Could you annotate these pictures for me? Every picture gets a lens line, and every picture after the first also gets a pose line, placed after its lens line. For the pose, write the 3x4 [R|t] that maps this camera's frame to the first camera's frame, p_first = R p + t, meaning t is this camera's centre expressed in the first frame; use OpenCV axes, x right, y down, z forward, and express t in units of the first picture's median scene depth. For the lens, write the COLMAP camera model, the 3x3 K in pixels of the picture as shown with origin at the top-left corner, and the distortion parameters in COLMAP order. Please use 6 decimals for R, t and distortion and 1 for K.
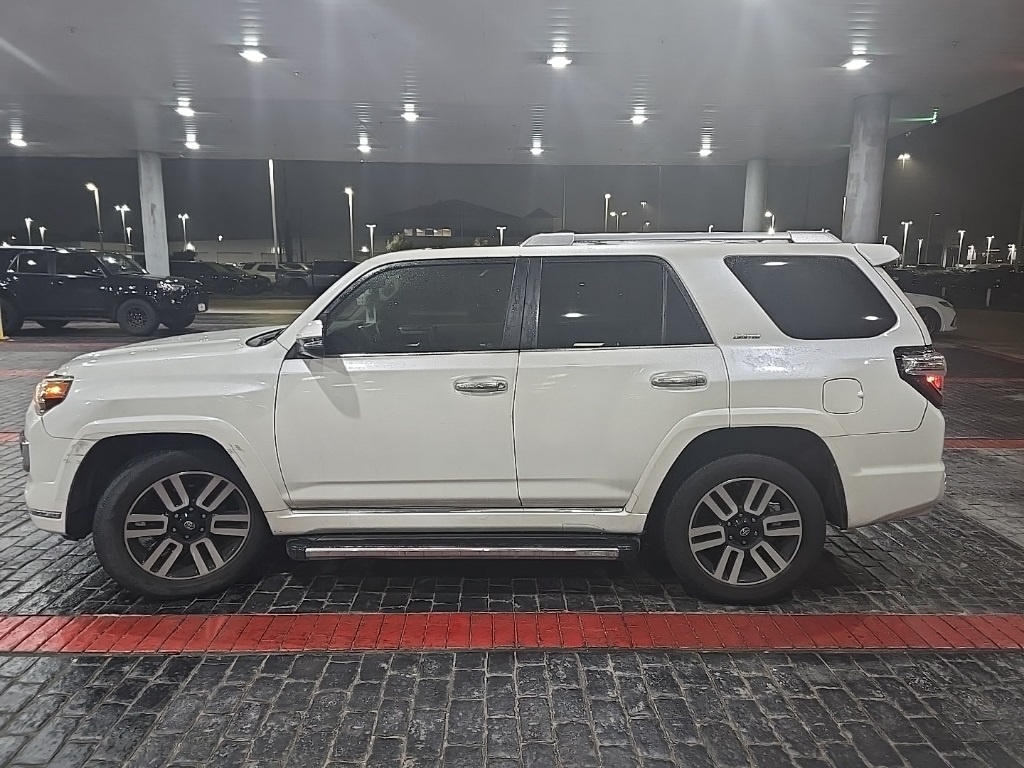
lens RADIAL K [[683.2, 0, 512.0], [0, 683.2, 384.0], [0, 0, 1]] dist [0.073792, -0.079293]
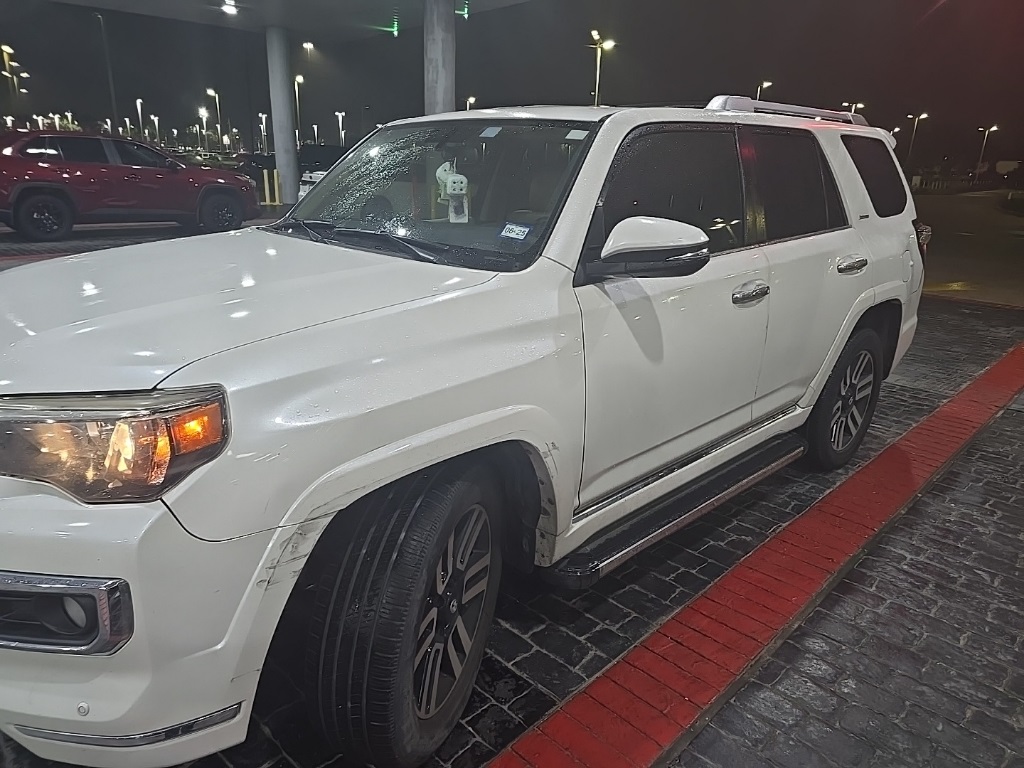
lens RADIAL K [[683.2, 0, 512.0], [0, 683.2, 384.0], [0, 0, 1]] dist [0.073792, -0.079293]
pose [[0.713090, -0.199508, 0.672086, -0.773018], [0.094460, 0.977254, 0.189873, -0.070022], [-0.694680, -0.071911, 0.715715, 0.592173]]
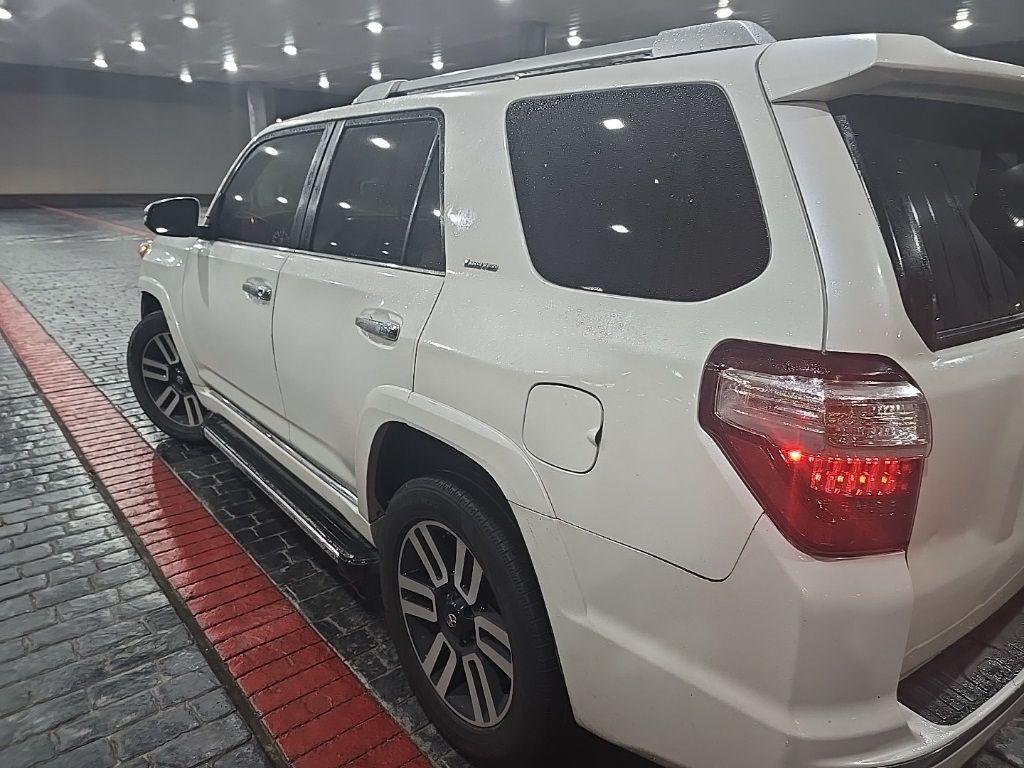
lens RADIAL K [[683.2, 0, 512.0], [0, 683.2, 384.0], [0, 0, 1]] dist [0.073792, -0.079293]
pose [[0.641283, 0.233374, -0.730953, 0.726273], [-0.152277, 0.972385, 0.176861, -0.074590], [0.752042, -0.002111, 0.659111, 0.673287]]
